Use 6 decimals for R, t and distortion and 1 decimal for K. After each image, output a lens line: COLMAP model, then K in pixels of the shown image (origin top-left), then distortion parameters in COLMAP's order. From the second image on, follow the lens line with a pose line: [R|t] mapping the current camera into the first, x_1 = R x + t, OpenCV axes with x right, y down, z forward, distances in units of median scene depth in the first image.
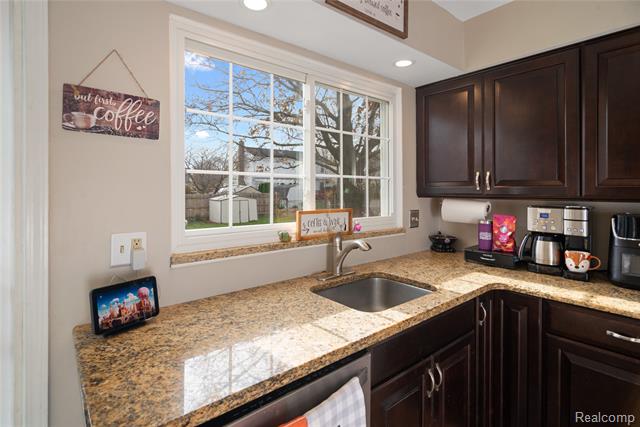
lens RADIAL K [[322.0, 0, 302.4], [0, 322.0, 187.8], [0, 0, 1]] dist [-0.002116, -0.000441]
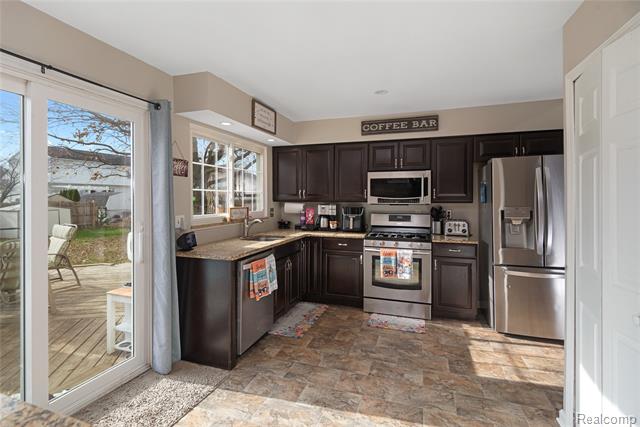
lens RADIAL K [[322.0, 0, 302.4], [0, 322.0, 187.8], [0, 0, 1]] dist [-0.002116, -0.000441]
pose [[0.861058, 0.015413, 0.508273, -0.641359], [-0.002703, 0.999665, -0.025736, -0.007602], [-0.508499, 0.020787, 0.860812, -1.038130]]
